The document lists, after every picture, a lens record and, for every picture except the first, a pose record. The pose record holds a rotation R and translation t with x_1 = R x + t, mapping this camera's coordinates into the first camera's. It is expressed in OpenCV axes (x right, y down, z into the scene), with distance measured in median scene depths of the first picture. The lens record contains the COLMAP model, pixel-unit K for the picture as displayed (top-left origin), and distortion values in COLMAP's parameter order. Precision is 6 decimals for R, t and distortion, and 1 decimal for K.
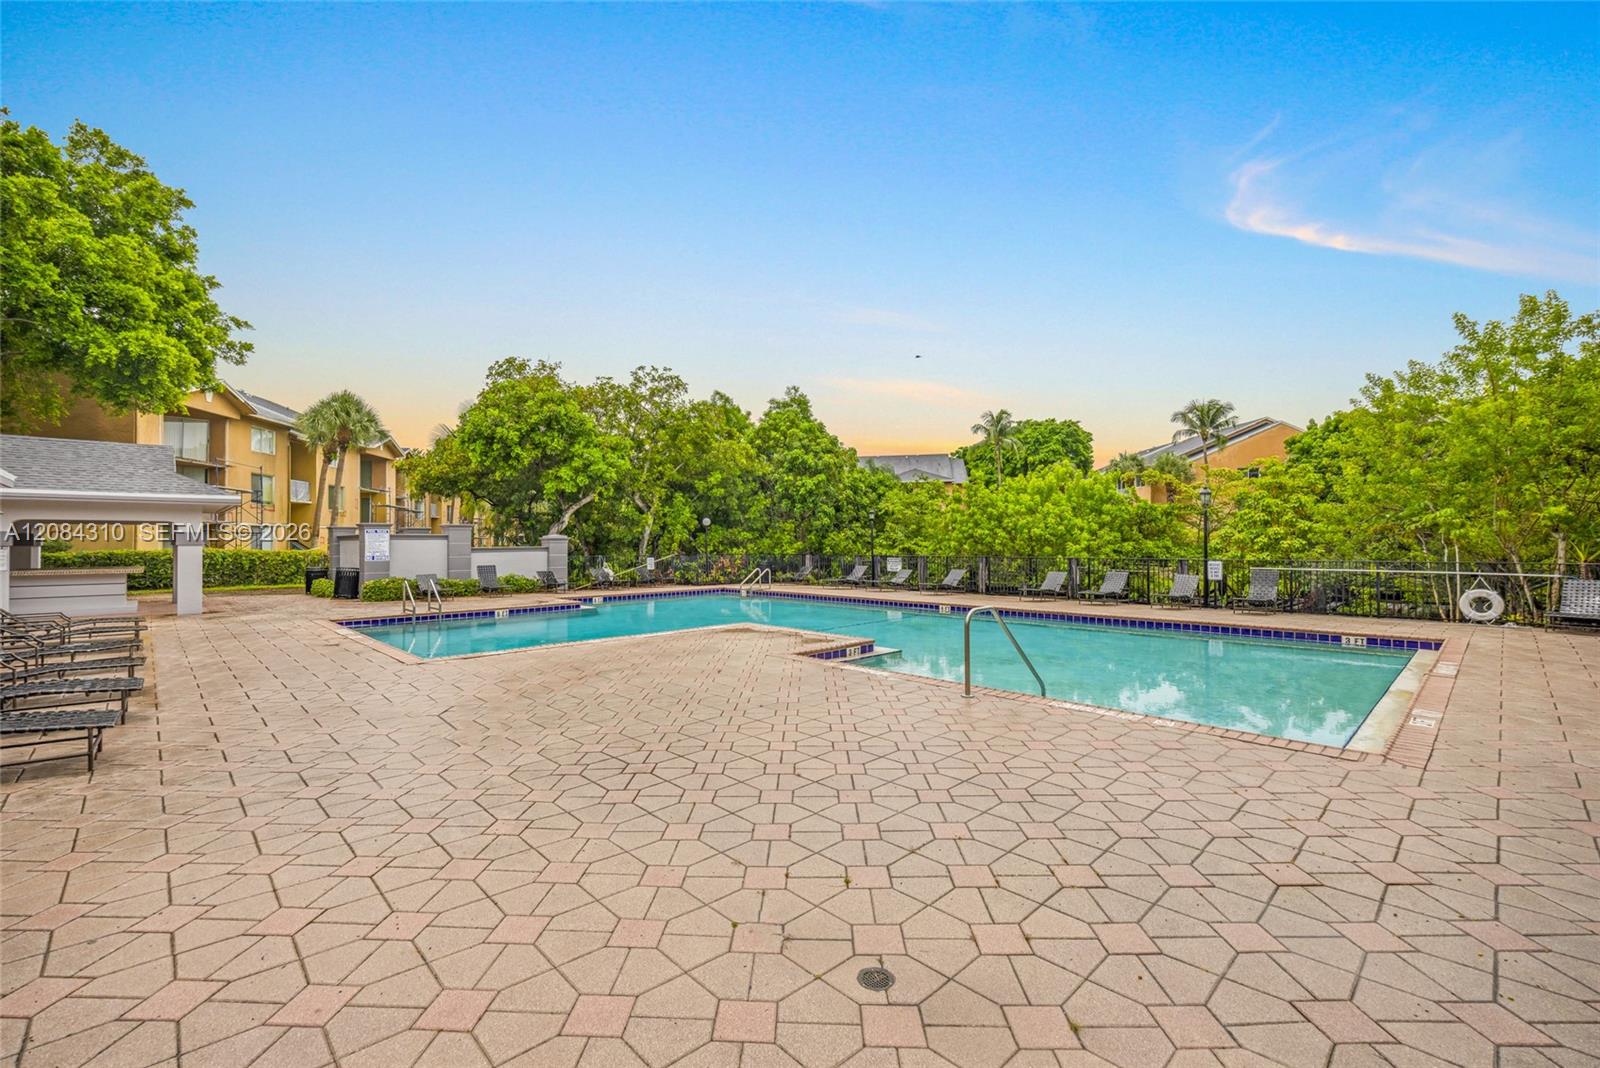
lens RADIAL K [[683.2, 0, 798.0], [0, 683.2, 537.9], [0, 0, 1]] dist [-0.002258, -0.000460]
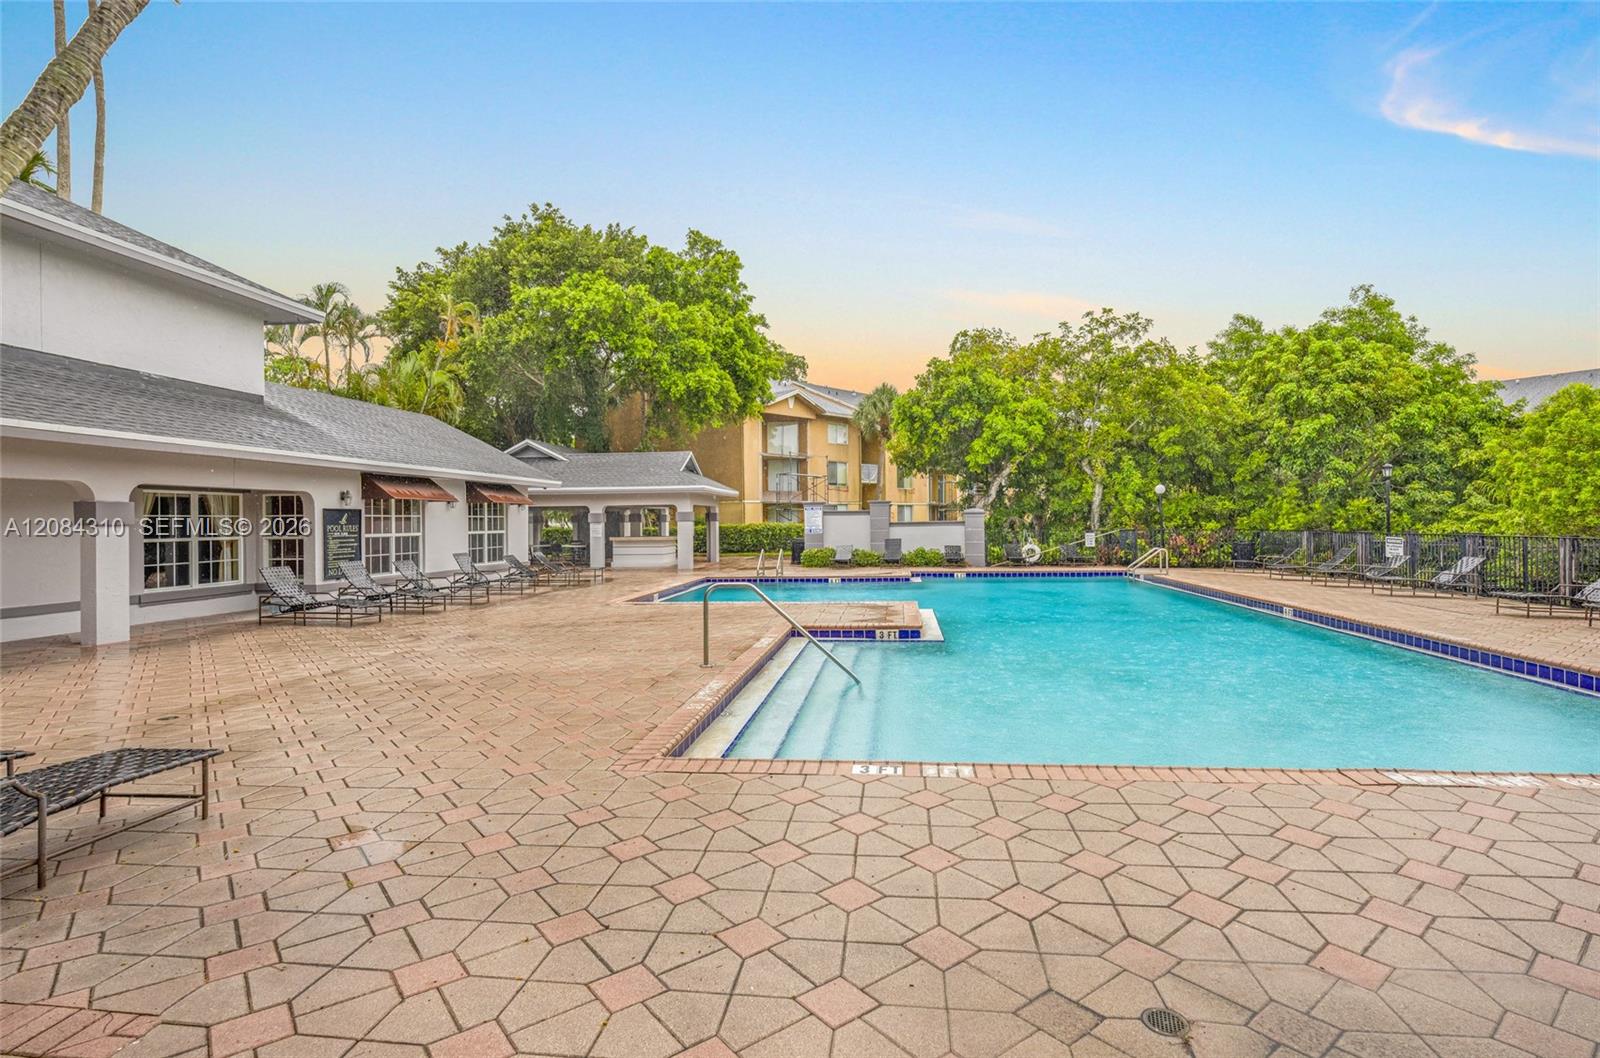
lens RADIAL K [[796.5, 0, 805.7], [0, 796.5, 526.6], [0, 0, 1]] dist [0.003158, -0.000050]
pose [[0.639503, 0.000765, -0.768788, 0.366384], [0.014276, 0.999815, 0.012871, 0.002888], [0.768656, -0.019206, 0.639374, 0.084090]]
